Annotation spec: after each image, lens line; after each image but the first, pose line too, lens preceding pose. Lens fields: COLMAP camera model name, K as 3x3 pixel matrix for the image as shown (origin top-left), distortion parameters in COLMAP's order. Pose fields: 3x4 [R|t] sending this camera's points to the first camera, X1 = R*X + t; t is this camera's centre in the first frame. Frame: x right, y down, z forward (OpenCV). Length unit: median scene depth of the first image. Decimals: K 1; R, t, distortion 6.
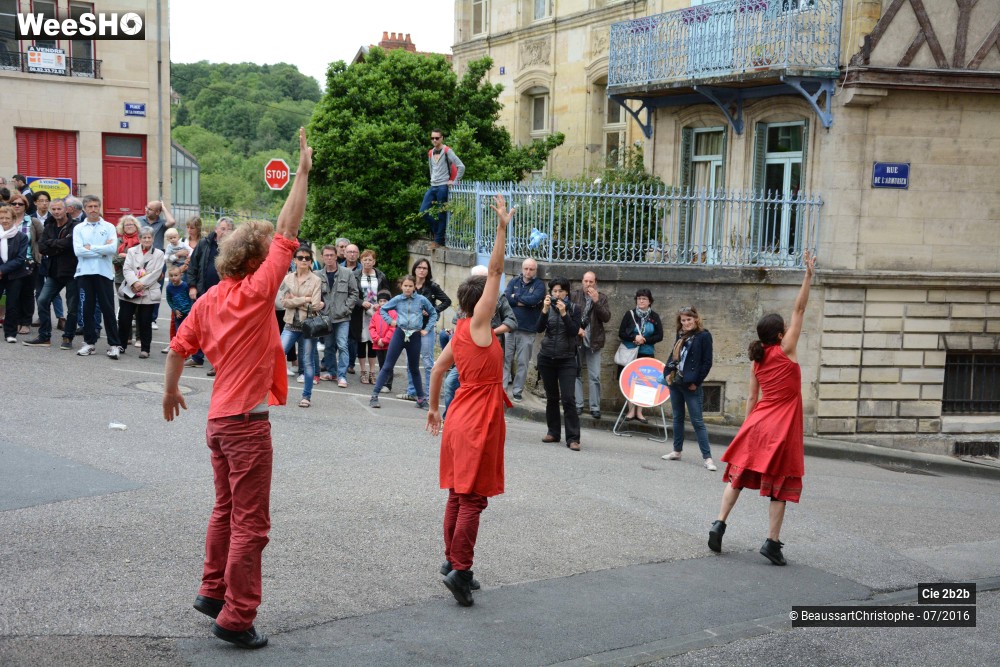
lens RADIAL K [[1174.3, 0, 500.0], [0, 1174.3, 333.5], [0, 0, 1]] dist [0.000373, 0.403963]
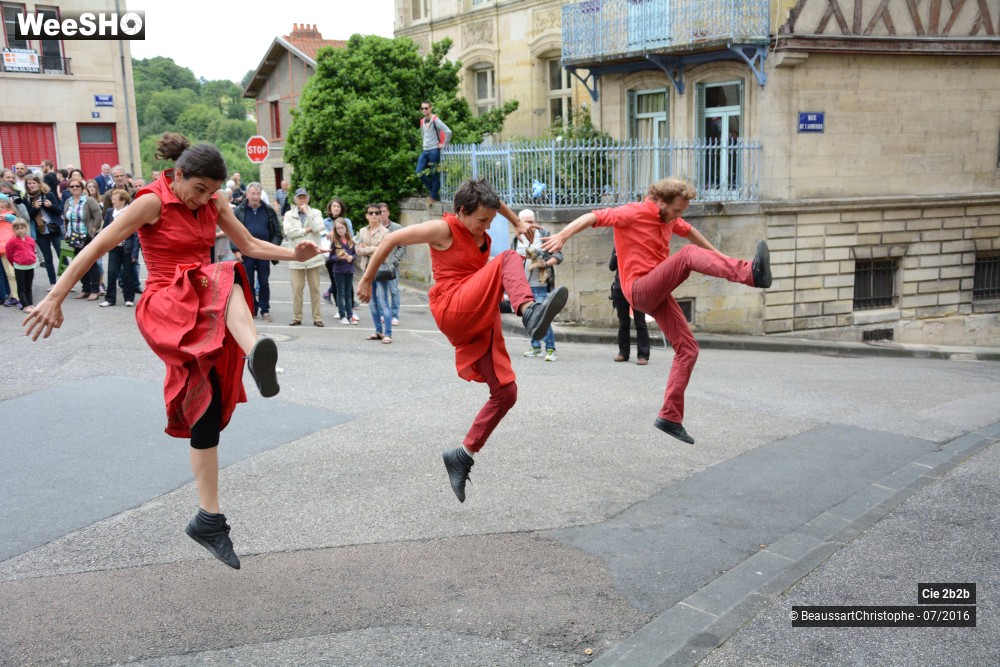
lens RADIAL K [[983.9, 0, 500.0], [0, 983.9, 333.5], [0, 0, 1]] dist [-0.073475, 0.234004]
pose [[0.986803, -0.080174, 0.140683, -0.145109], [0.071655, 0.995334, 0.064615, -0.001921], [-0.145207, -0.053682, 0.987944, 0.014941]]
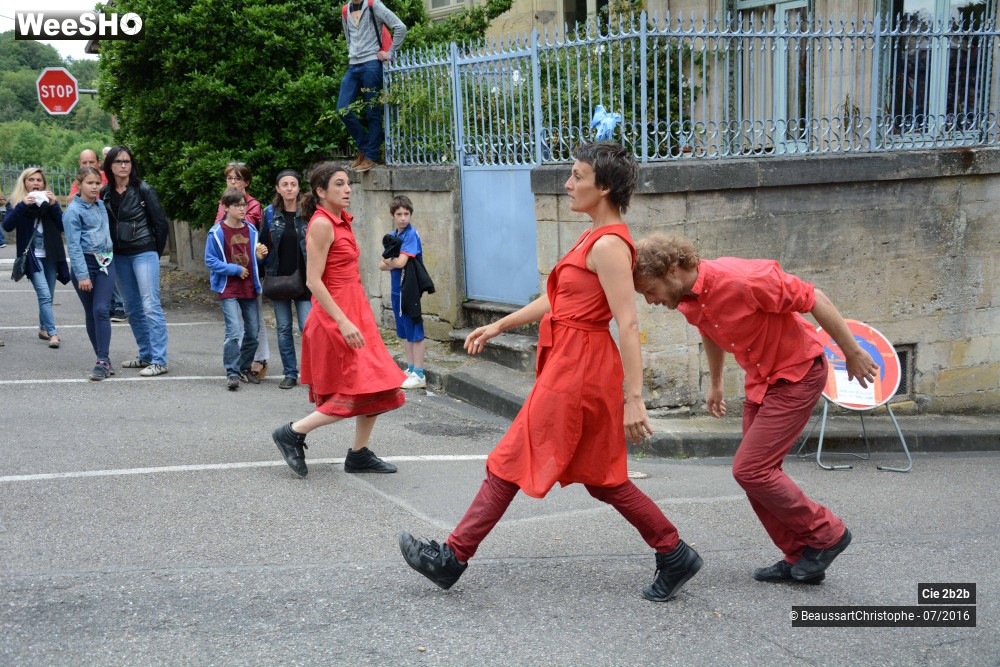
lens RADIAL K [[1064.2, 0, 500.0], [0, 1064.2, 333.5], [0, 0, 1]] dist [-0.049512, 0.313752]
pose [[0.971351, -0.105349, 0.213025, -0.122601], [0.094018, 0.993596, 0.062670, -0.017079], [-0.218263, -0.040846, 0.975035, 0.475535]]
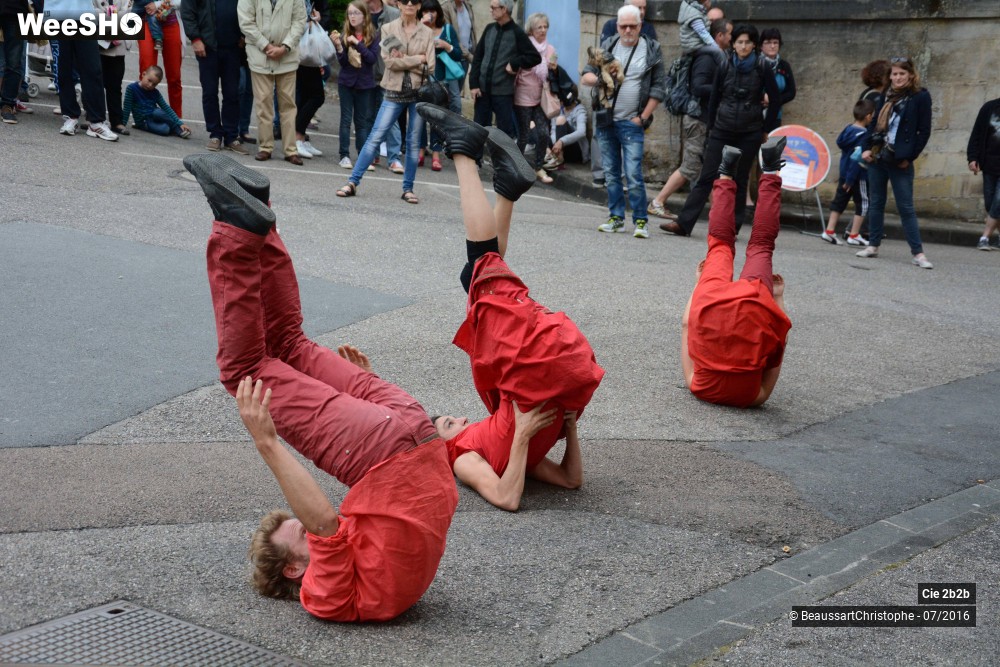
lens RADIAL K [[1860.9, 0, 500.0], [0, 1860.9, 333.5], [0, 0, 1]] dist [0.345333, 0.475776]
pose [[0.986922, -0.033500, 0.157678, -0.224628], [0.011455, 0.990269, 0.138697, -0.014924], [-0.160790, -0.135077, 0.977702, -0.152470]]
